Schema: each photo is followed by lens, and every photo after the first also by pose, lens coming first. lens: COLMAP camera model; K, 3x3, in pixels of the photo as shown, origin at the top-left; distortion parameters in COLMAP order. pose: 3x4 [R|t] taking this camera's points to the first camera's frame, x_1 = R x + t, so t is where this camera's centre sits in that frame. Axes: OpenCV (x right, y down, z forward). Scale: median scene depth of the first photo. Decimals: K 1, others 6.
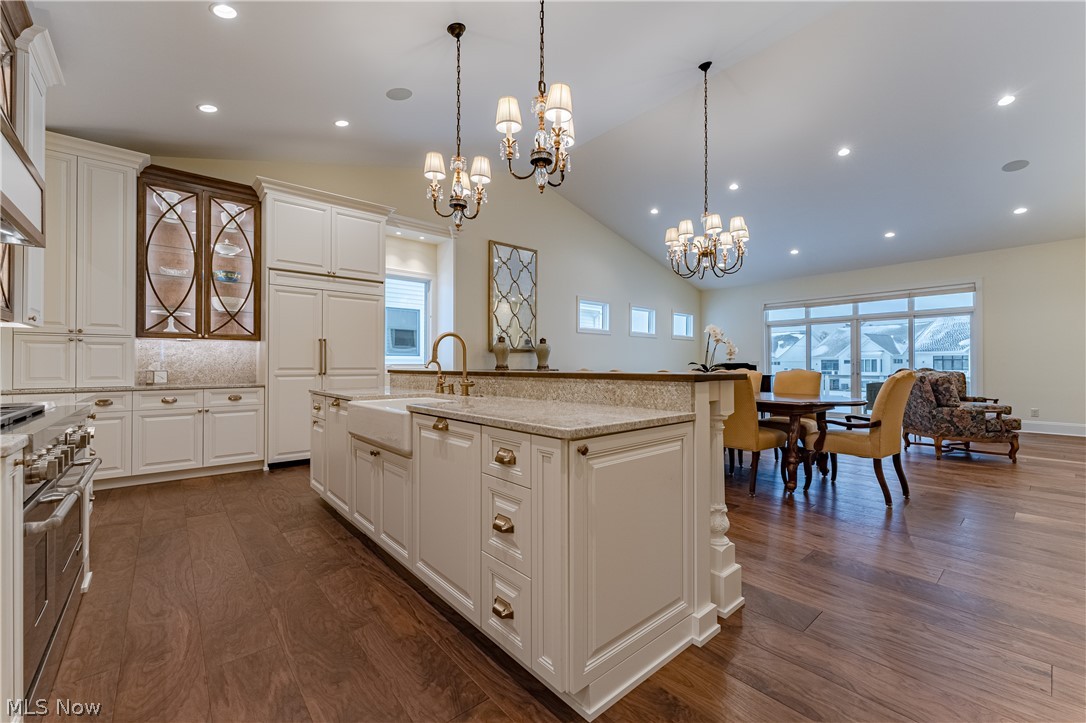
lens RADIAL K [[436.1, 0, 539.6], [0, 436.1, 366.4], [0, 0, 1]] dist [-0.000019, 0.000071]
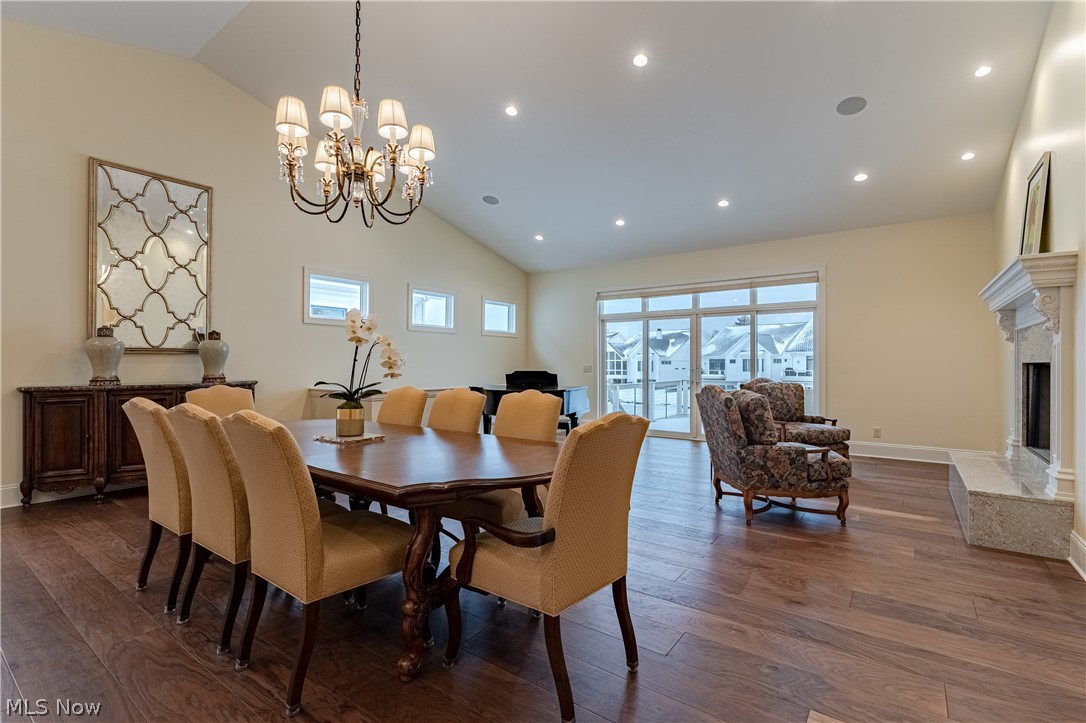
lens RADIAL K [[500.8, 0, 526.0], [0, 500.8, 365.1], [0, 0, 1]] dist [-0.007658, 0.001091]
pose [[0.975704, 0.002215, 0.219080, 0.302169], [-0.002108, 0.999998, -0.000721, -0.018714], [-0.219081, 0.000242, 0.975707, 0.242541]]
